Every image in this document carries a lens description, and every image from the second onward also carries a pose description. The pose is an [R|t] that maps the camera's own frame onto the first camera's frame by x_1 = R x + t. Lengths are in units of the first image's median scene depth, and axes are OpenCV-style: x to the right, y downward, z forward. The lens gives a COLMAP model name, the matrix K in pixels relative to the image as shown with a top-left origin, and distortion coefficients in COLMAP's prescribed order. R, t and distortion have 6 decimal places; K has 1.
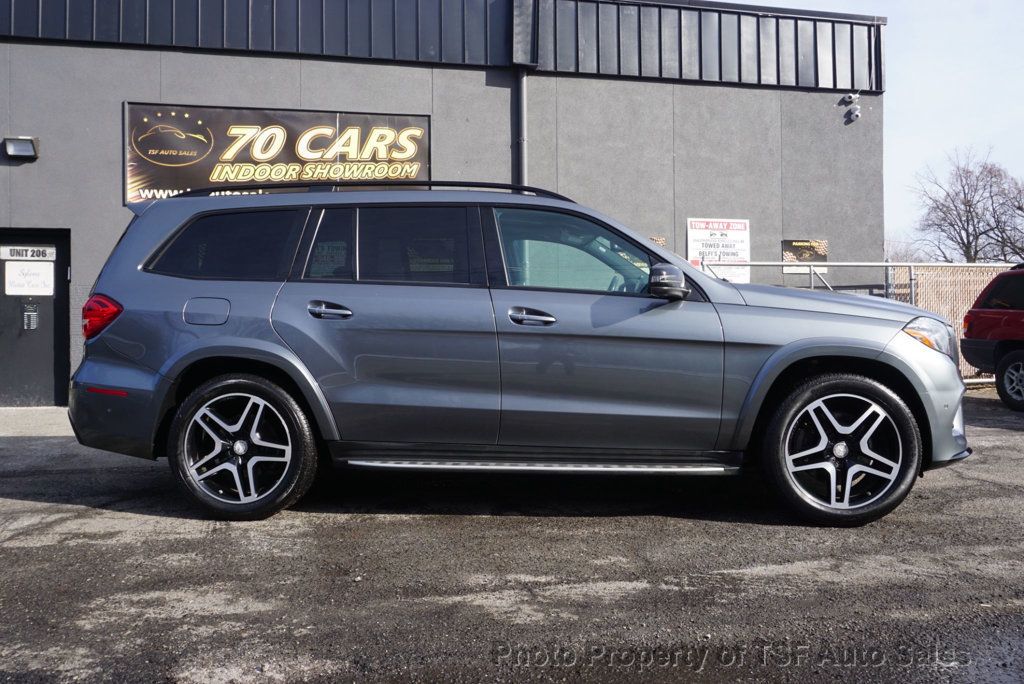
lens RADIAL K [[773.8, 0, 512.7], [0, 773.8, 341.1], [0, 0, 1]] dist [-0.027044, 0.021184]
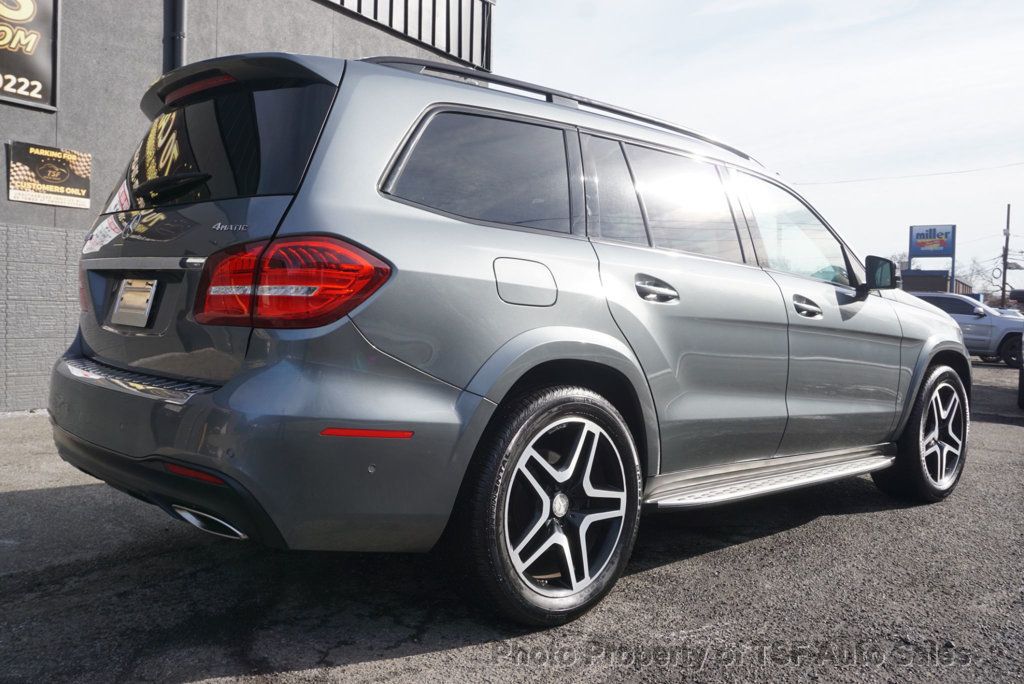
lens RADIAL K [[851.7, 0, 512.6], [0, 851.7, 350.2], [0, 0, 1]] dist [-0.013713, -0.004674]
pose [[0.696440, -0.010435, 0.717540, -0.381102], [-0.022532, 0.999083, 0.036399, -0.004412], [-0.717262, -0.041518, 0.695566, 0.245489]]
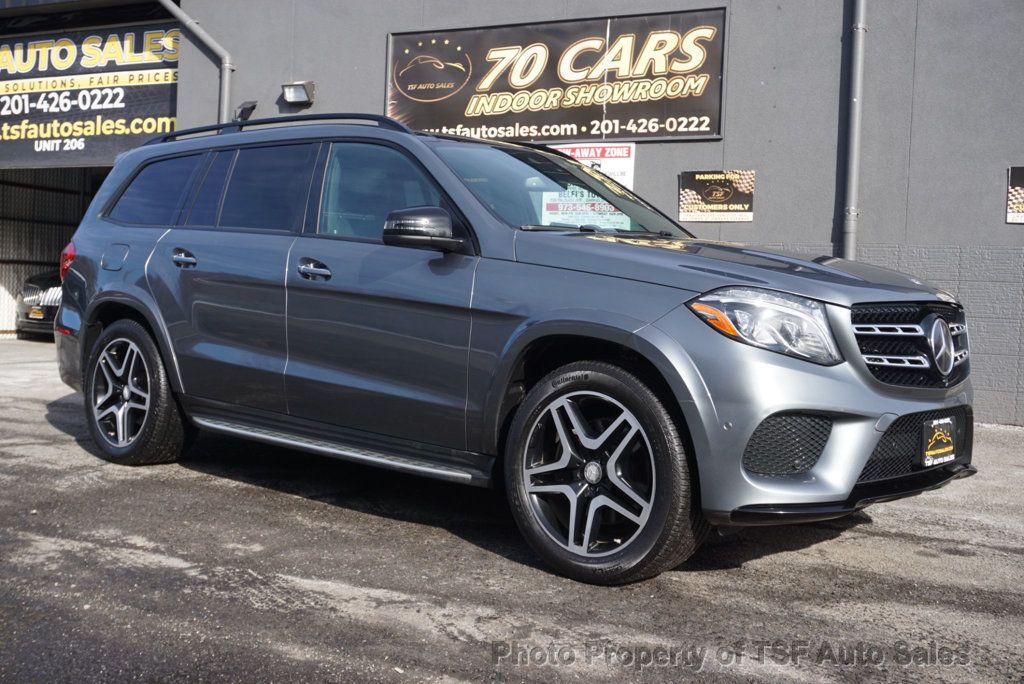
lens RADIAL K [[1093.4, 0, 516.0], [0, 1093.4, 336.7], [0, 0, 1]] dist [-0.006976, 0.000000]
pose [[0.797916, 0.062104, -0.599561, 0.402419], [-0.055532, 0.998022, 0.029474, -0.002855], [0.600206, 0.009777, 0.799786, 0.068306]]
